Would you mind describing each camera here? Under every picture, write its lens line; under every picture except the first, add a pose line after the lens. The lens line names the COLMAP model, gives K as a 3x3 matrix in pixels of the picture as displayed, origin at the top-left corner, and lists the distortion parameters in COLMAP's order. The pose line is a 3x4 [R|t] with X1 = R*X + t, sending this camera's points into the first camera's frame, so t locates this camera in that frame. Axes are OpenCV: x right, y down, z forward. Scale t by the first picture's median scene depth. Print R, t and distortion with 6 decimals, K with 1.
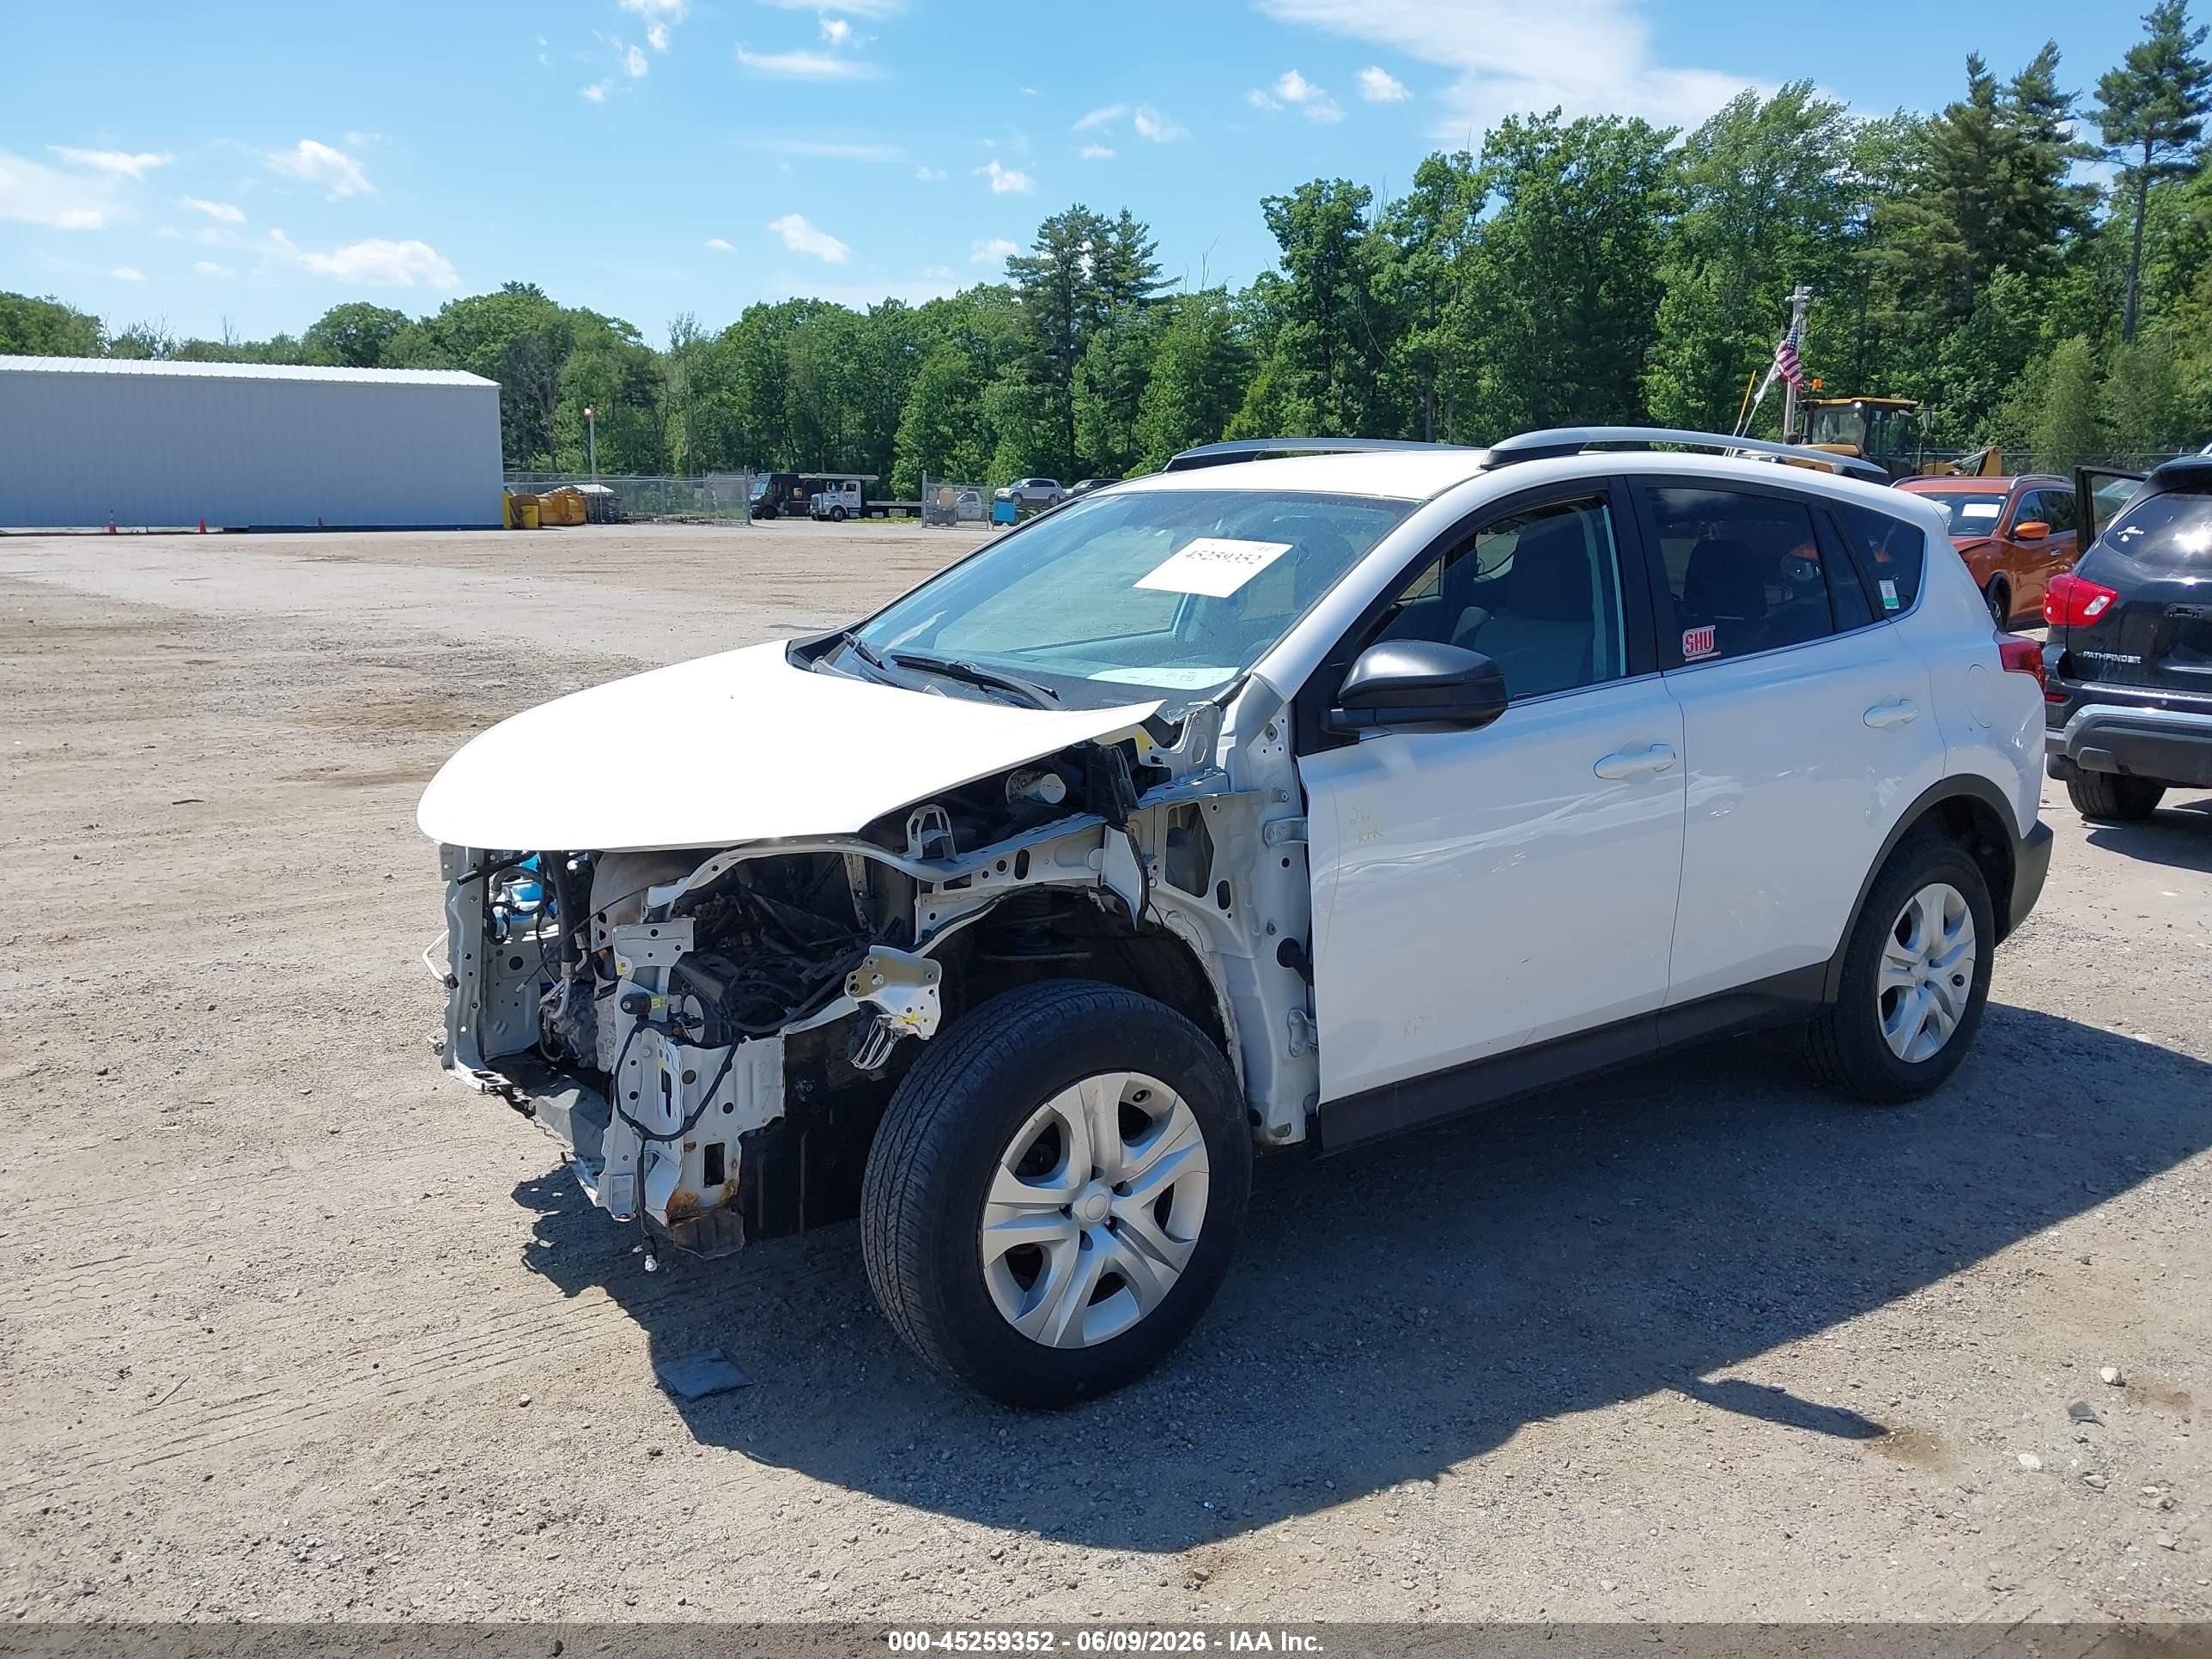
lens RADIAL K [[1786.1, 0, 1106.0], [0, 1786.1, 829.5], [0, 0, 1]] dist [0.007007, -0.006639]
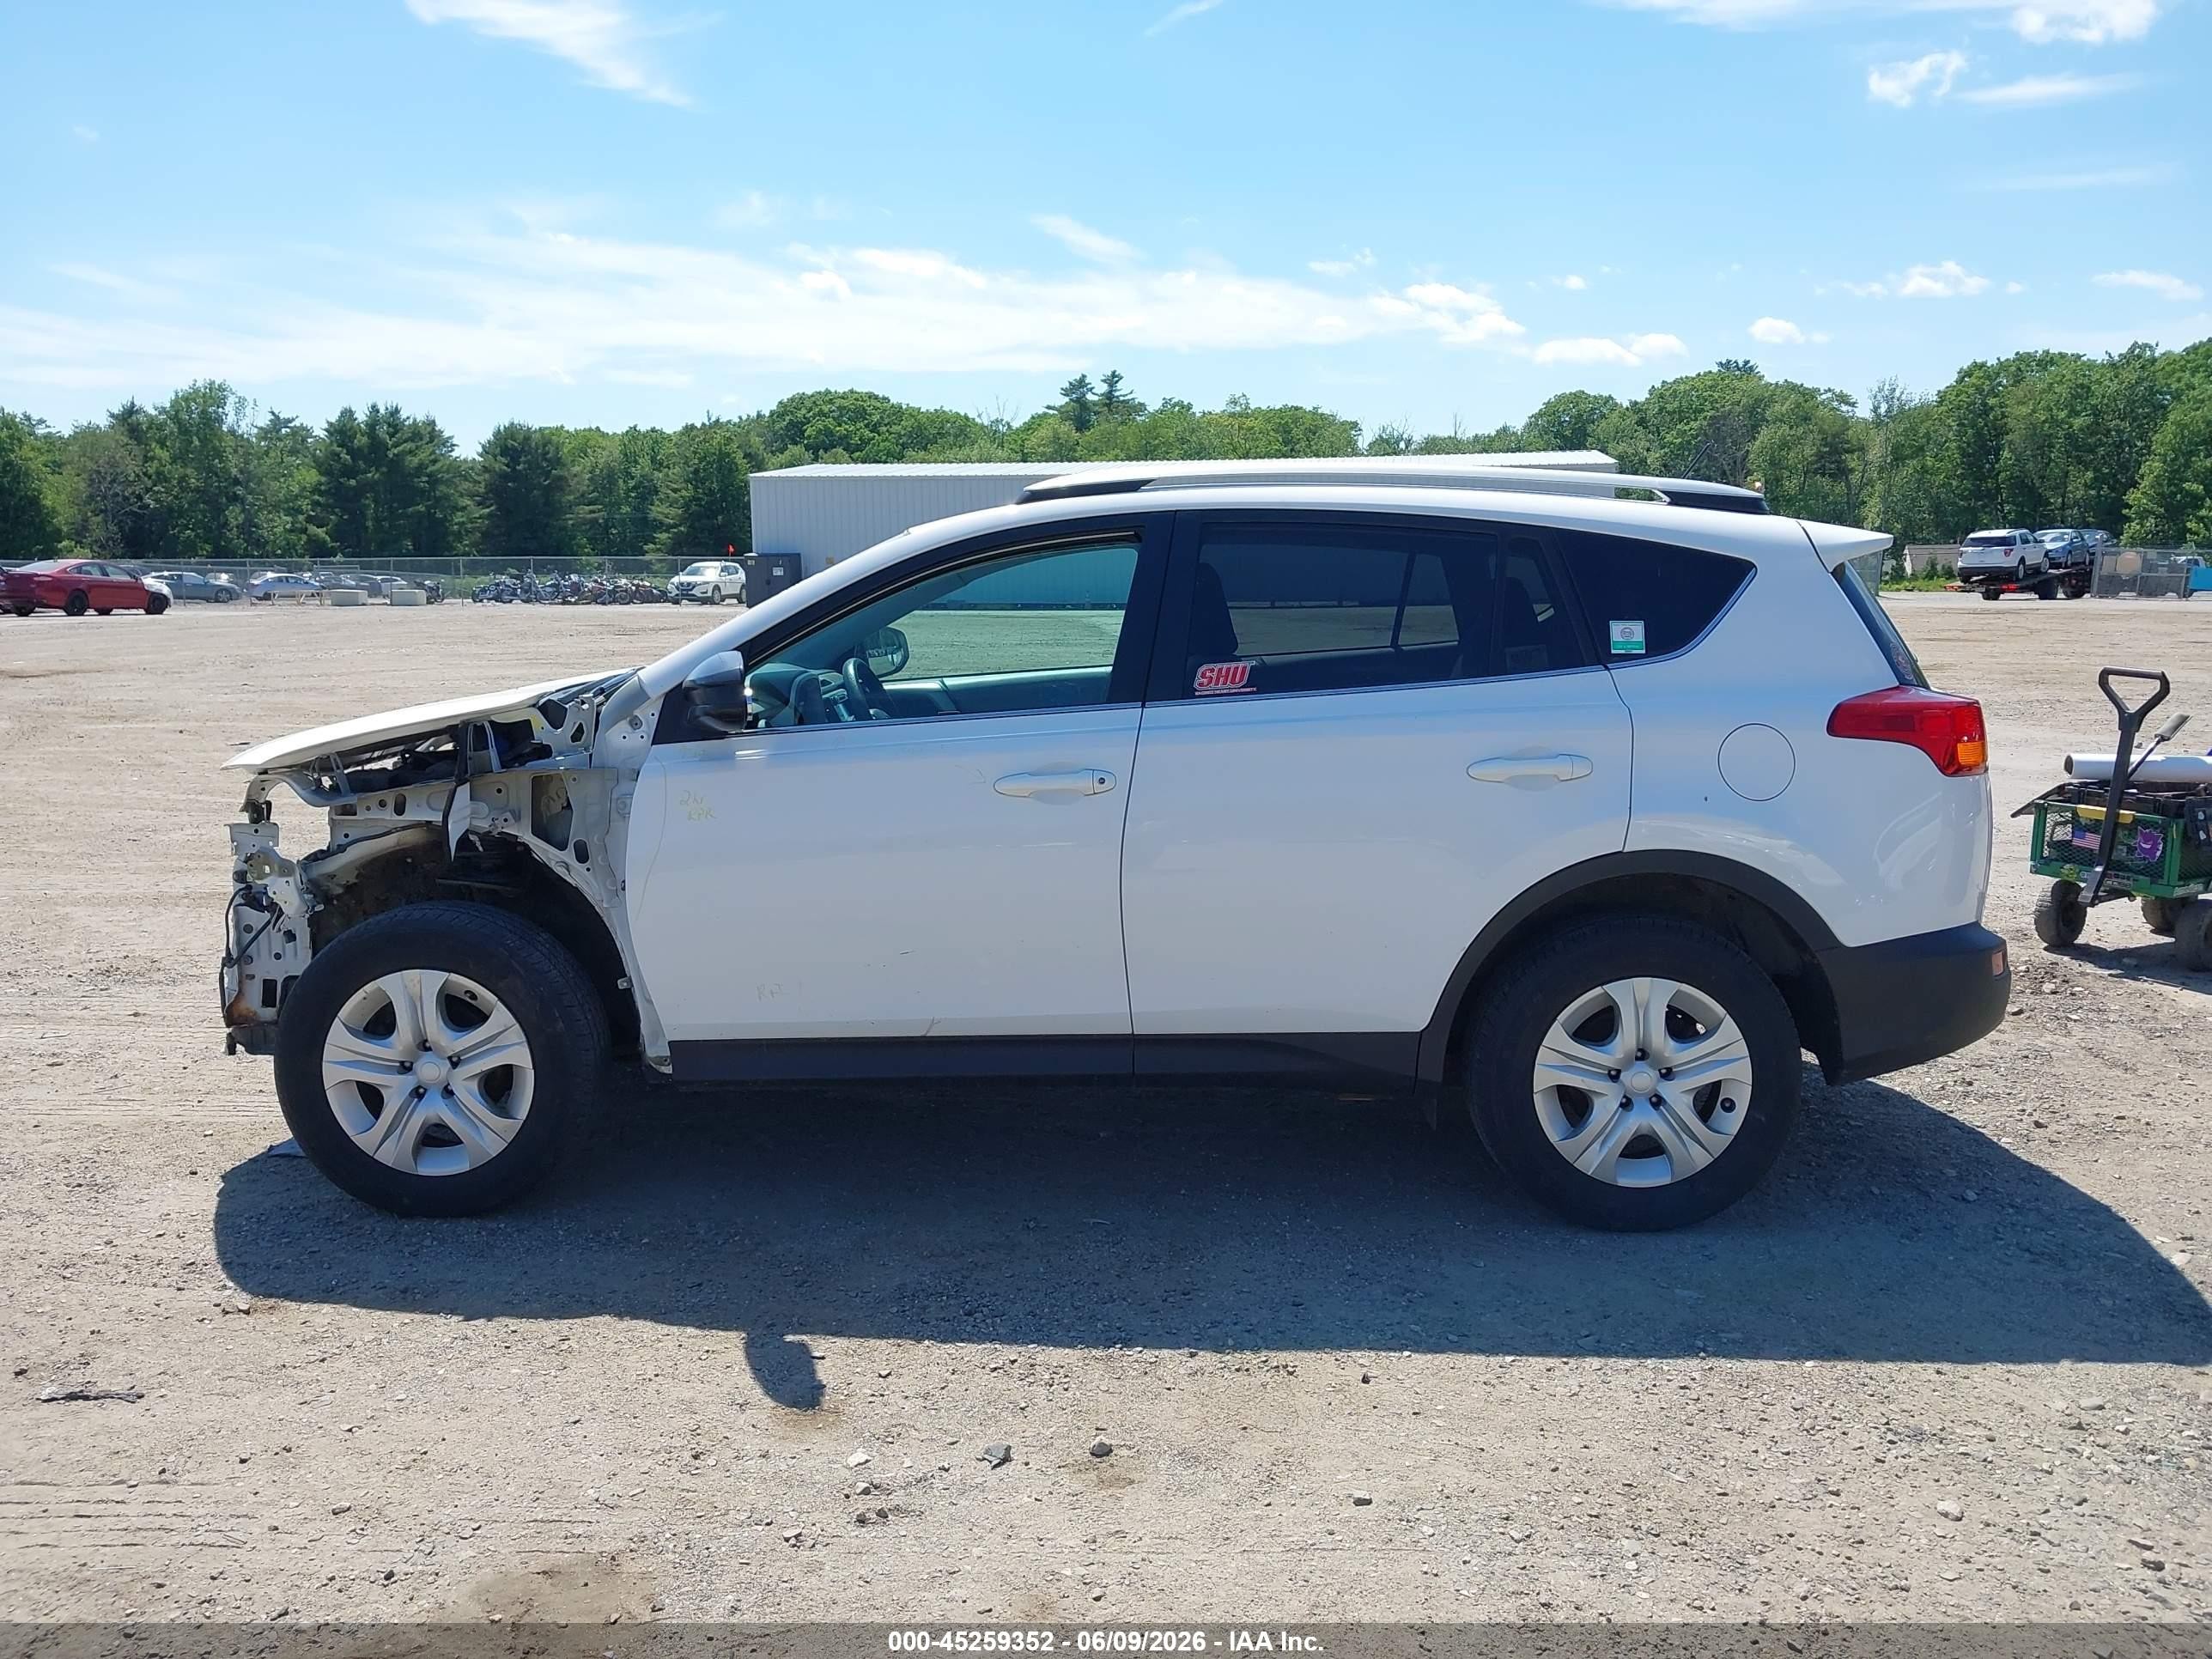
lens RADIAL K [[1786.1, 0, 1106.0], [0, 1786.1, 829.5], [0, 0, 1]] dist [0.007007, -0.006639]
pose [[0.776970, 0.080678, -0.624346, 1.094131], [-0.106559, 0.994298, -0.004125, -0.011935], [0.620453, 0.069735, 0.781137, 0.252019]]
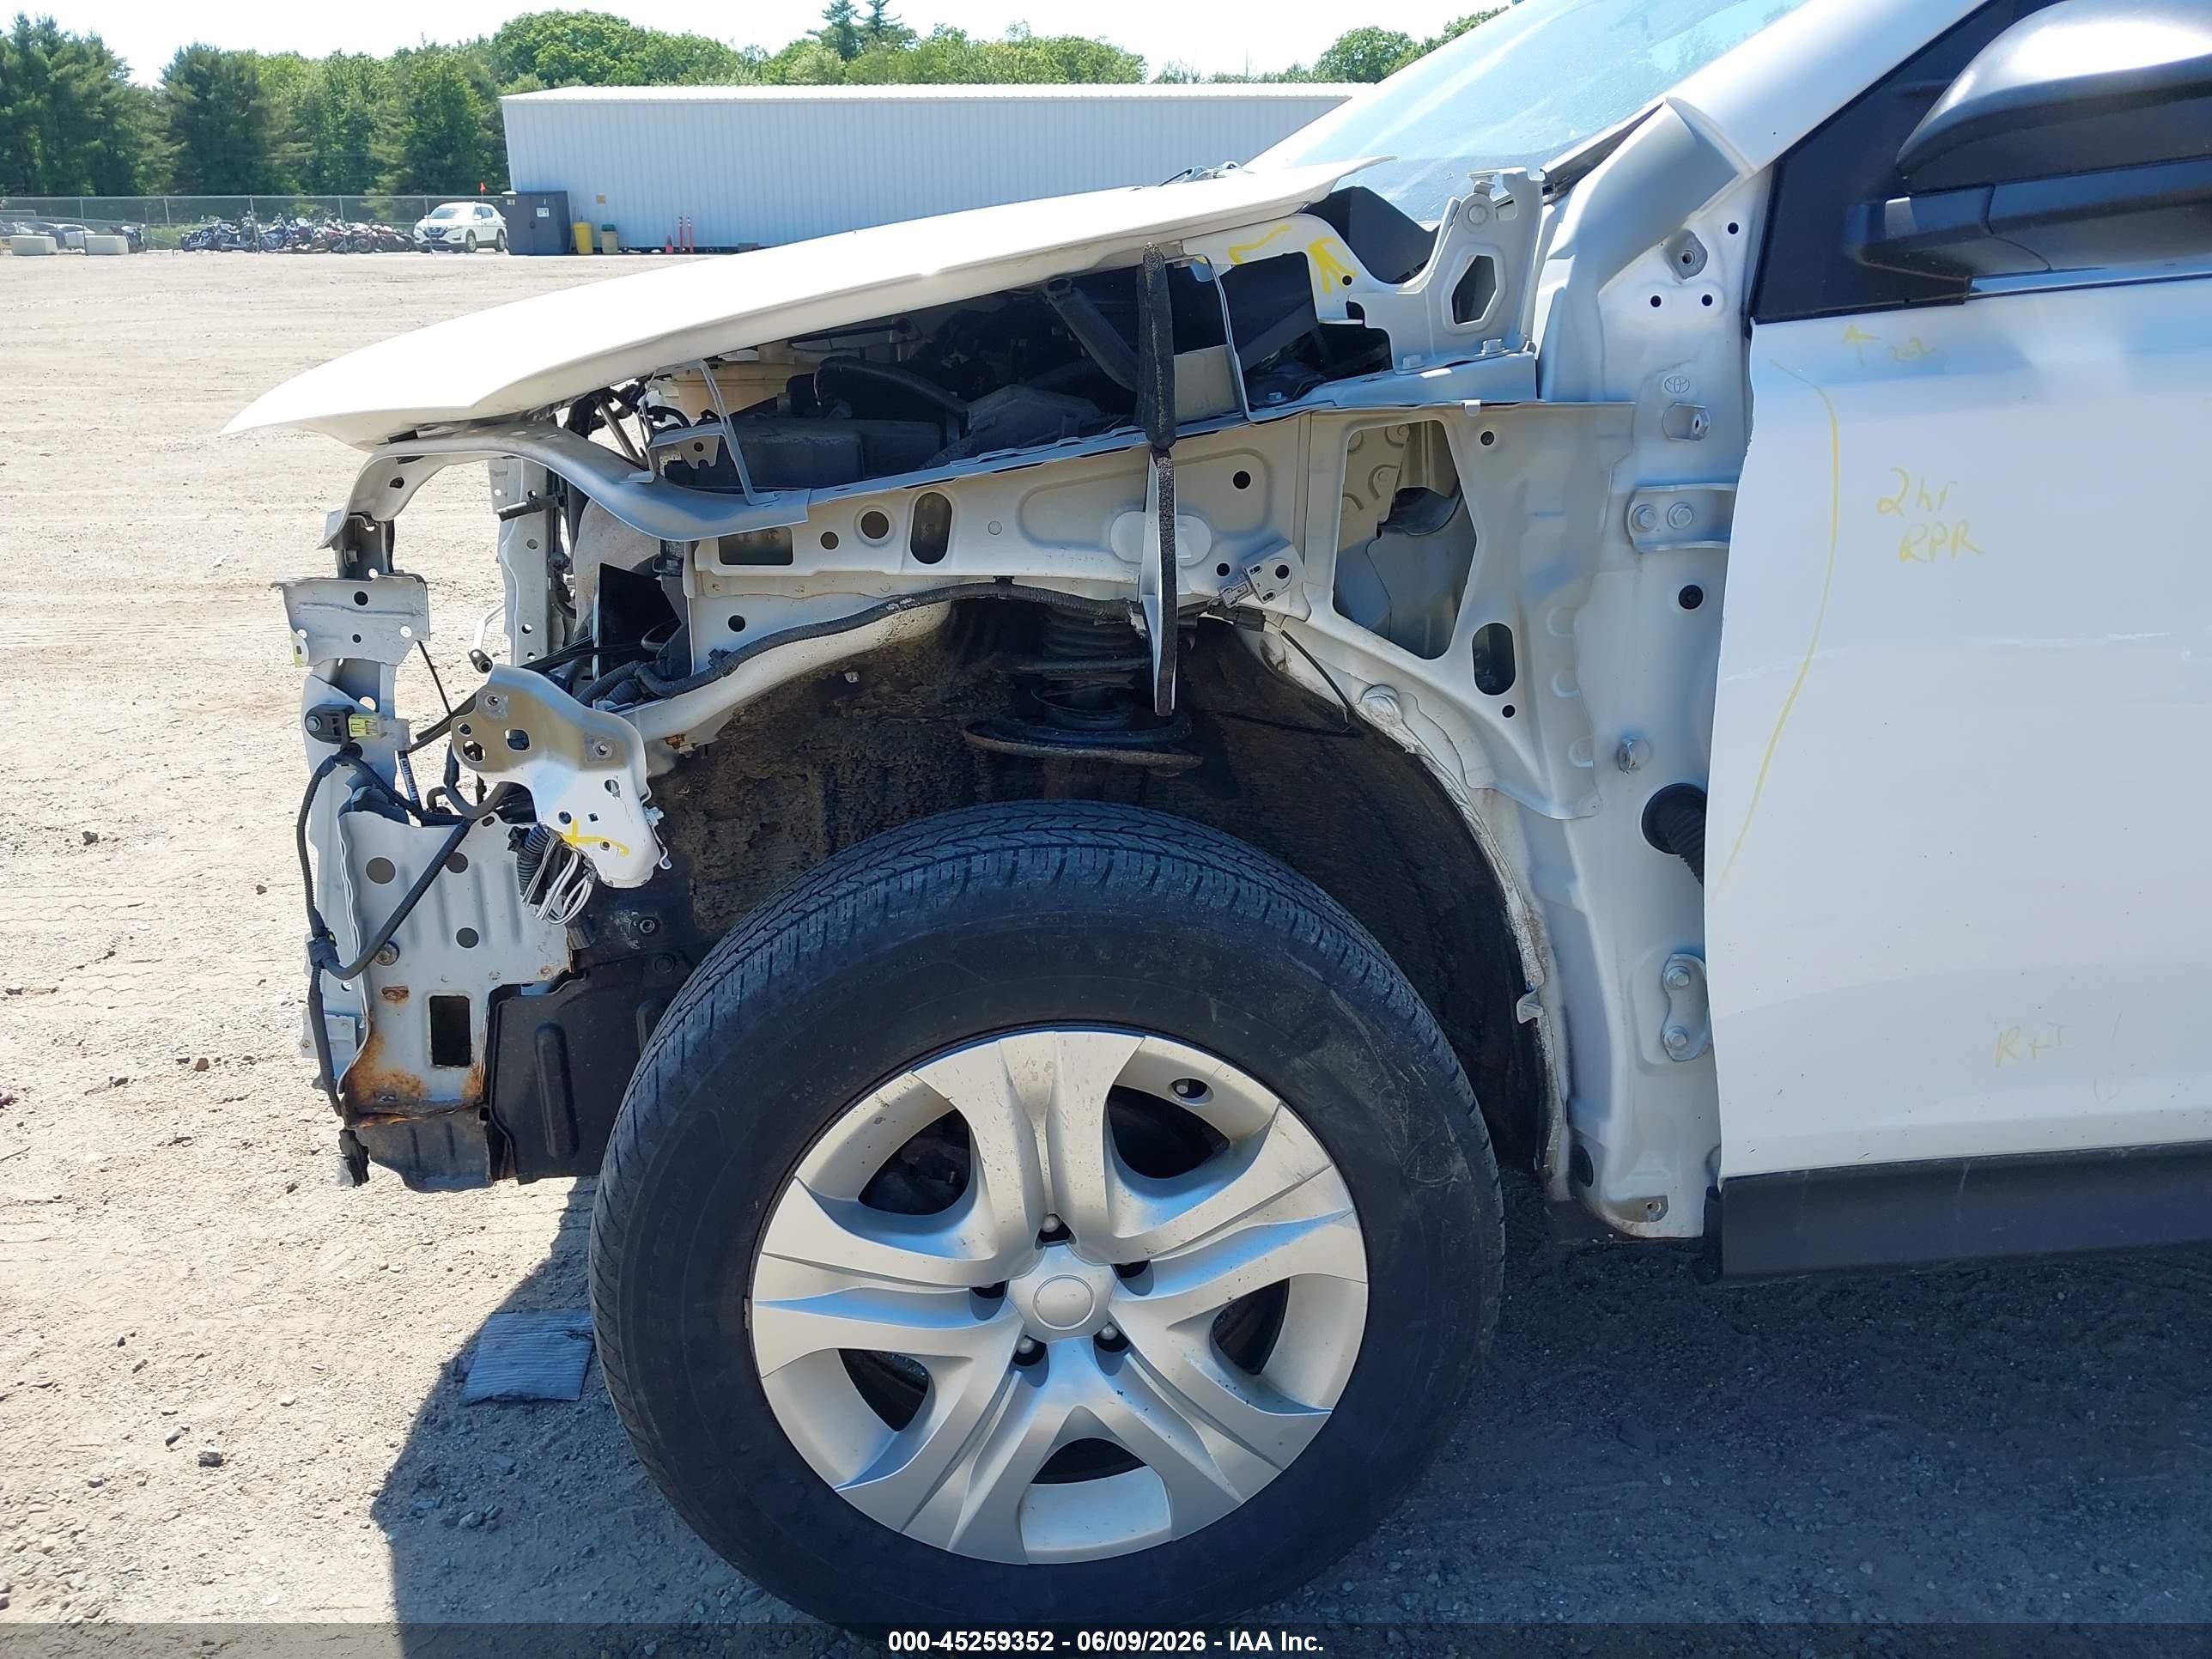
lens RADIAL K [[1735.0, 0, 1081.9], [0, 1735.0, 839.8], [0, 0, 1]] dist [-0.001308, -0.004461]
pose [[0.853697, 0.164635, -0.494061, 0.184693], [-0.087281, 0.980527, 0.175924, 0.015177], [0.513403, -0.107064, 0.851442, 0.590410]]
